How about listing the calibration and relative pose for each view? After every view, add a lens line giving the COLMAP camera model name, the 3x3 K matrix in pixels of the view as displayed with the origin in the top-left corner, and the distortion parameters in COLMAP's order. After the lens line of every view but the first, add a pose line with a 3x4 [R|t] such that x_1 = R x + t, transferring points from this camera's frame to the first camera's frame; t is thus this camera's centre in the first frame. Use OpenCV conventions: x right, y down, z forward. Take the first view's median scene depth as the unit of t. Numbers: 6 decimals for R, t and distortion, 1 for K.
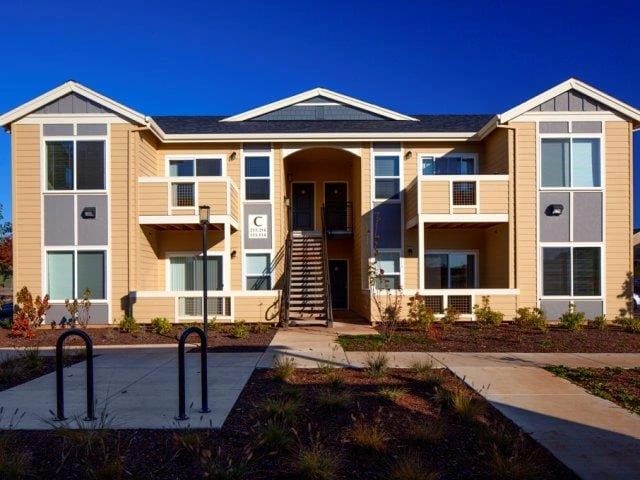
lens RADIAL K [[520.4, 0, 320.0], [0, 520.4, 240.0], [0, 0, 1]] dist [-0.086372, -0.001665]
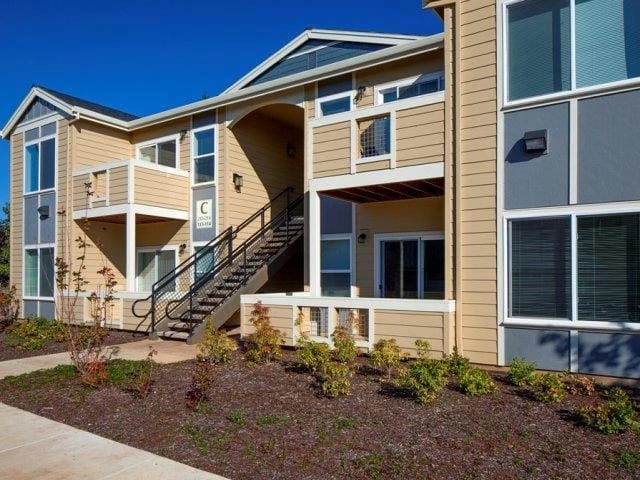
lens RADIAL K [[524.8, 0, 320.0], [0, 524.8, 240.0], [0, 0, 1]] dist [-0.054841, 0.000276]
pose [[0.812577, -0.034246, -0.581847, 0.577693], [0.040259, 0.999186, -0.002586, 0.027960], [0.581462, -0.021323, 0.813294, 0.471328]]
